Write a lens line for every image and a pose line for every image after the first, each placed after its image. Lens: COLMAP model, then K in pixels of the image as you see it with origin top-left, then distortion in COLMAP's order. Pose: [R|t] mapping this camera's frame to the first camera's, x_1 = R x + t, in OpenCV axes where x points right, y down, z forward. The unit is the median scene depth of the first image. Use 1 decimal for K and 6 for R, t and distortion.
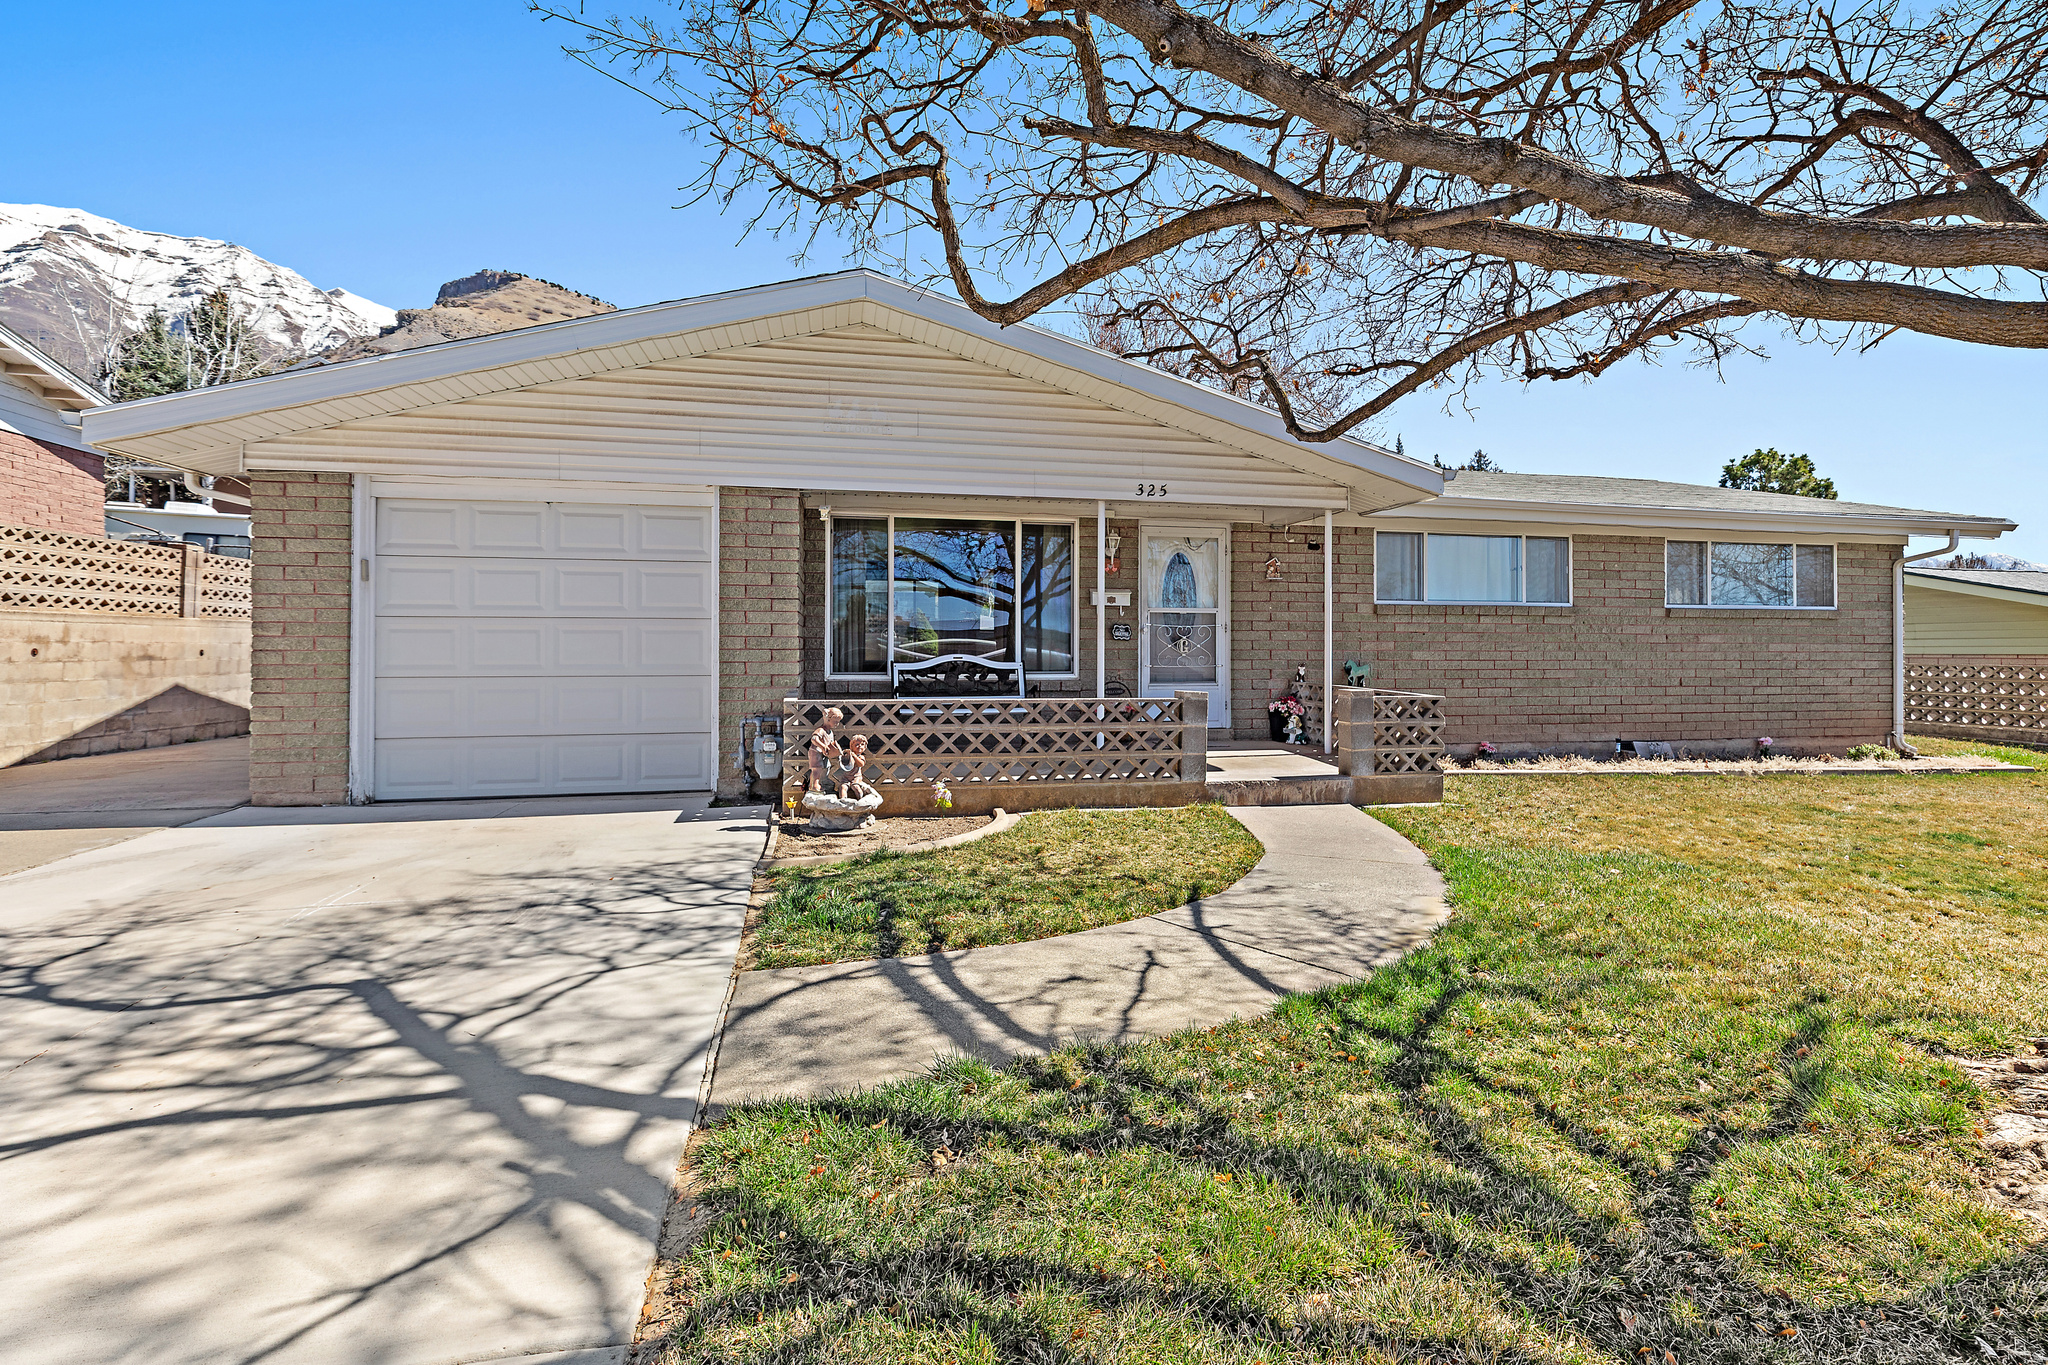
lens RADIAL K [[953.3, 0, 1030.9], [0, 953.3, 630.1], [0, 0, 1]] dist [0.007432, -0.000957]
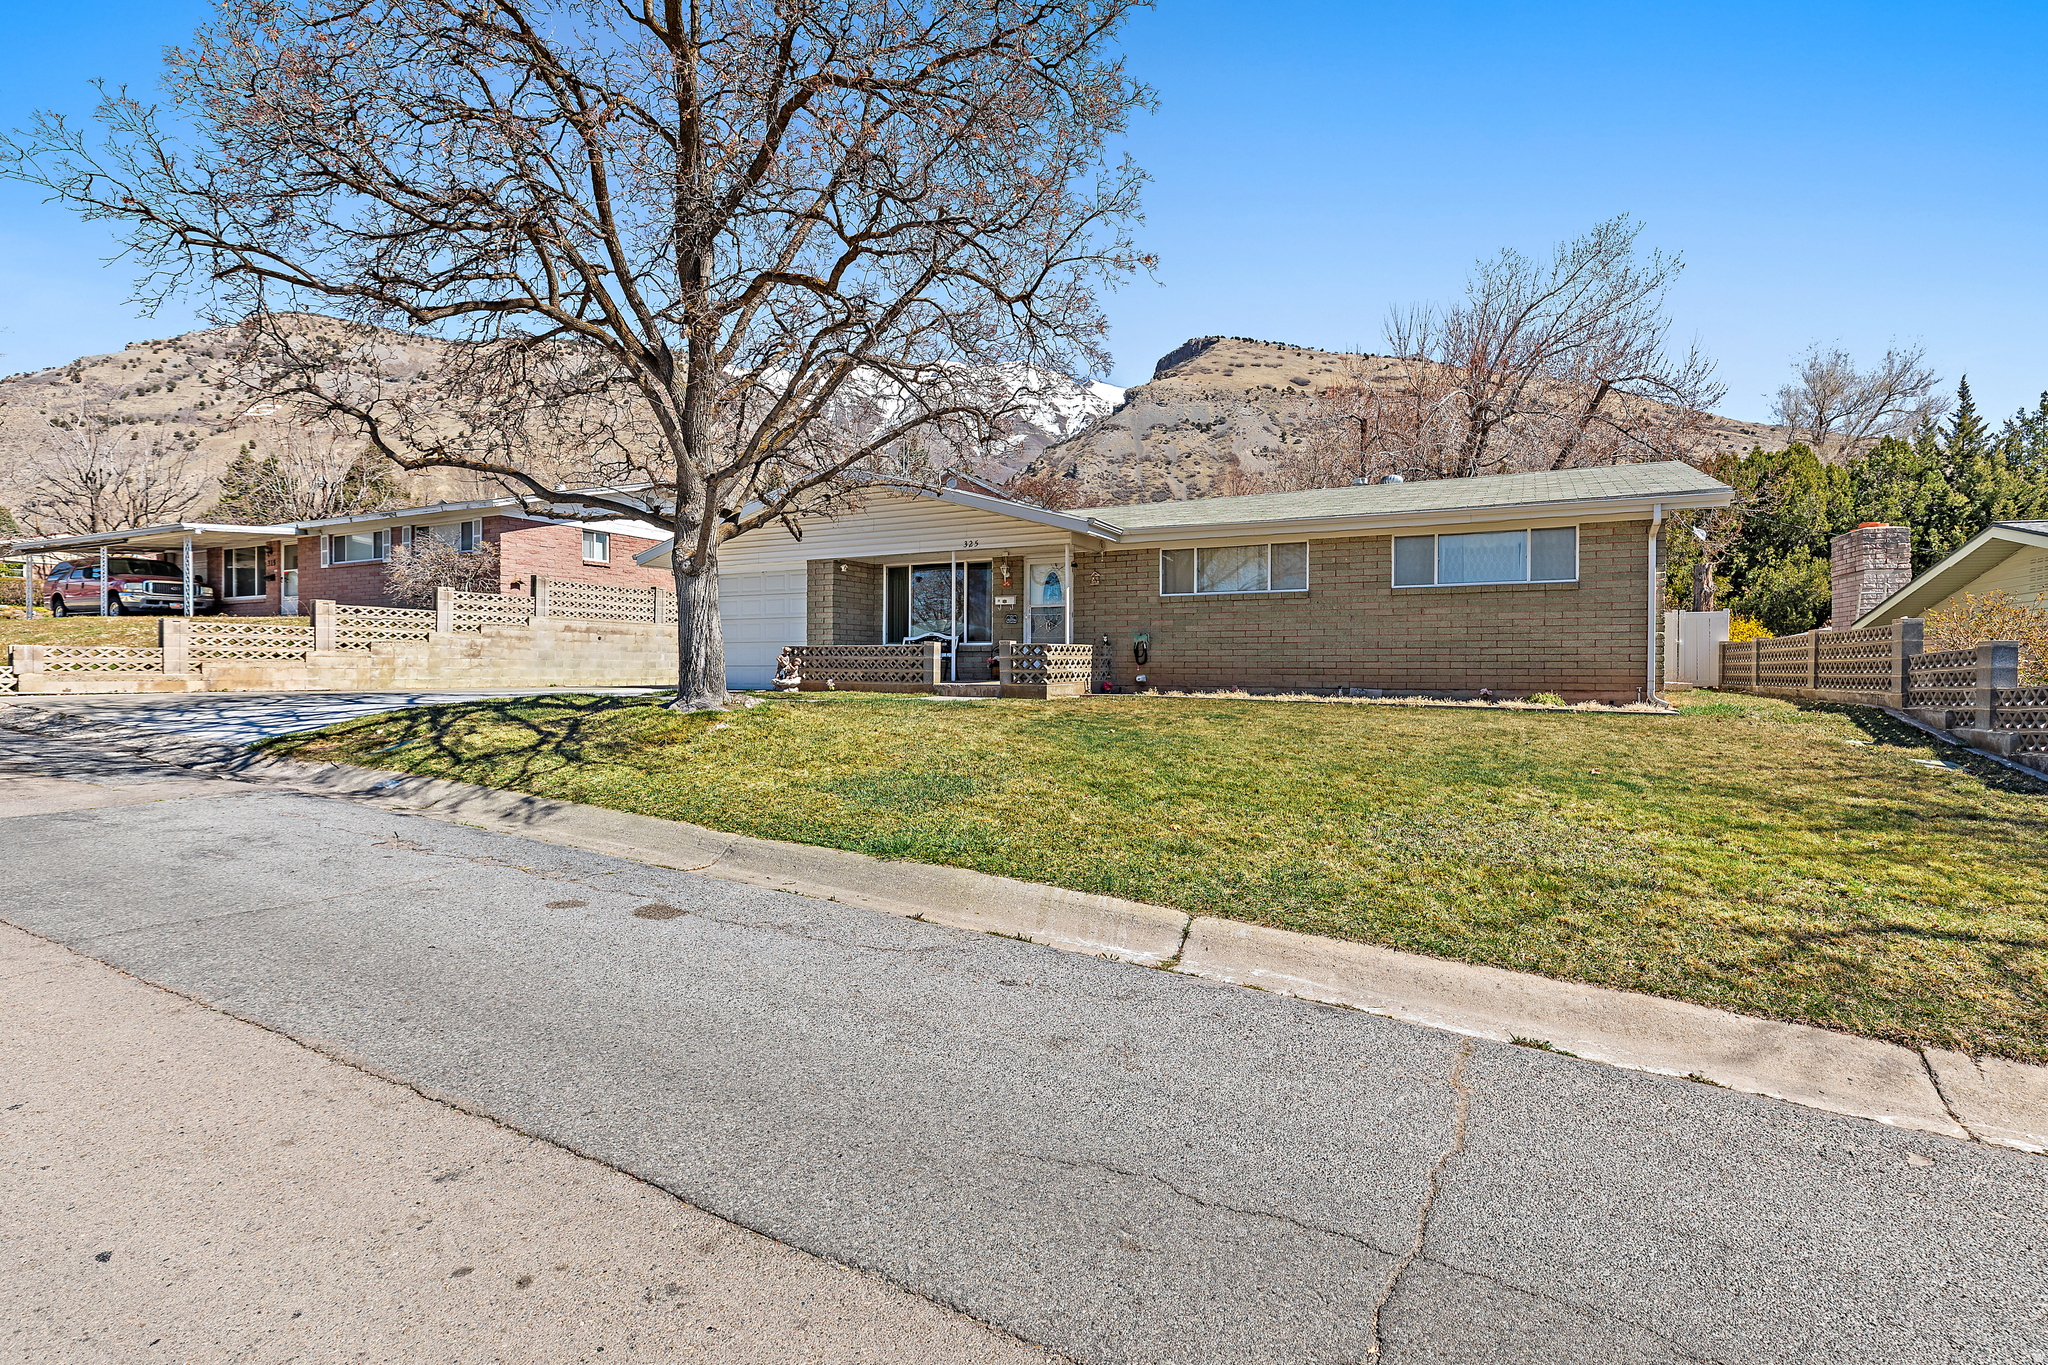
lens RADIAL K [[953.3, 0, 1026.4], [0, 953.3, 675.7], [0, 0, 1]] dist [0.007432, -0.000957]
pose [[0.770869, 0.003371, -0.636985, 1.202174], [0.009333, 0.999819, 0.016586, 0.076184], [0.636926, -0.018731, 0.770698, -0.364720]]
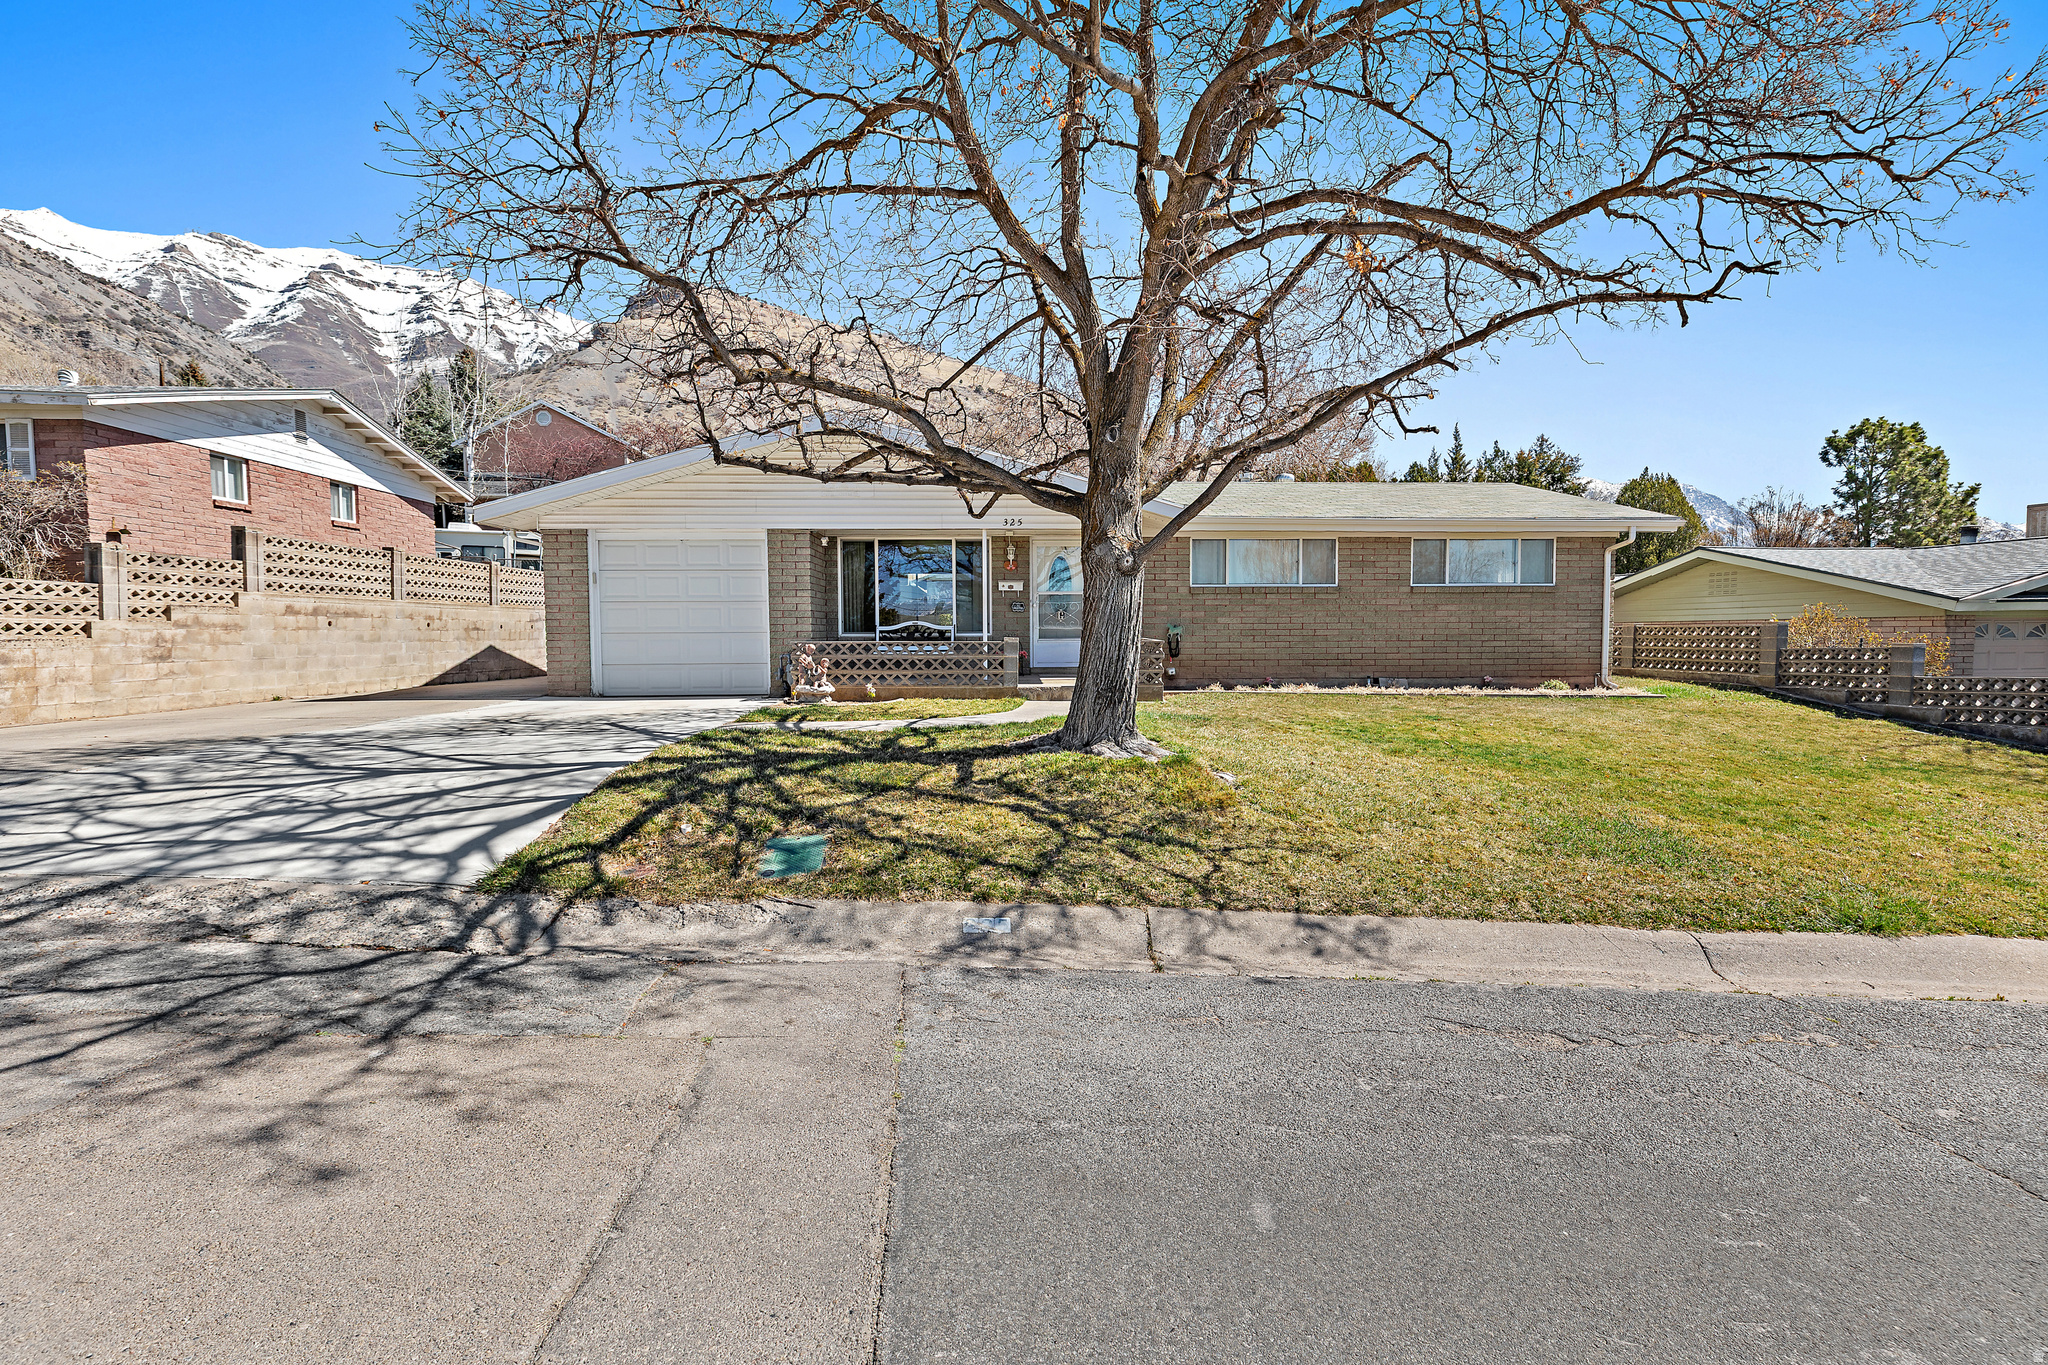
lens RADIAL K [[953.3, 0, 1023.4], [0, 953.3, 663.5], [0, 0, 1]] dist [0.007432, -0.000957]
pose [[0.985524, -0.001410, -0.169531, 0.357558], [0.009920, 0.998732, 0.049359, 0.017331], [0.169246, -0.050326, 0.984288, -0.562147]]
